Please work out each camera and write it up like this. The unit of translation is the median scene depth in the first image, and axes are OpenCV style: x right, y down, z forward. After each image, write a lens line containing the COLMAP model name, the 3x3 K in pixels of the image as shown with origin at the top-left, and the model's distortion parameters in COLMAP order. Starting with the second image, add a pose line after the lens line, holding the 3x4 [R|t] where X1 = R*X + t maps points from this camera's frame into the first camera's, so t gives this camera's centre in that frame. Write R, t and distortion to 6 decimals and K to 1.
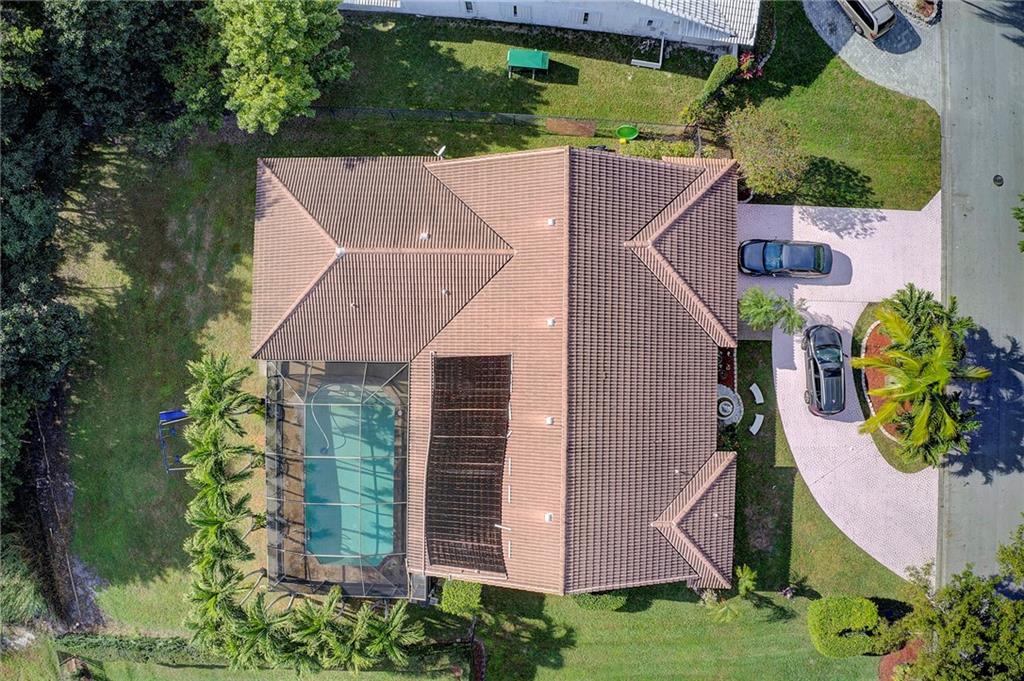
lens RADIAL K [[790.4, 0, 512.0], [0, 790.4, 340.5], [0, 0, 1]] dist [-0.174164, 0.001539]
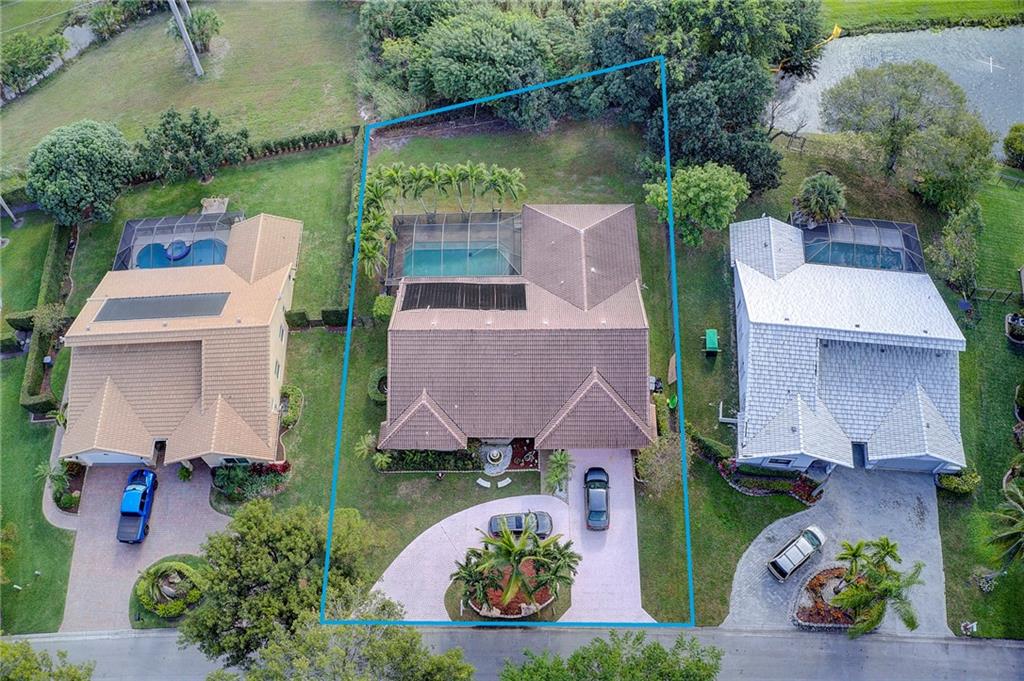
lens RADIAL K [[790.4, 0, 512.0], [0, 790.4, 340.5], [0, 0, 1]] dist [-0.174164, 0.001539]
pose [[0.009813, 0.870941, -0.491290, 0.868672], [-0.998594, 0.034135, 0.040568, -0.016986], [0.052102, 0.490201, 0.870051, -0.462962]]
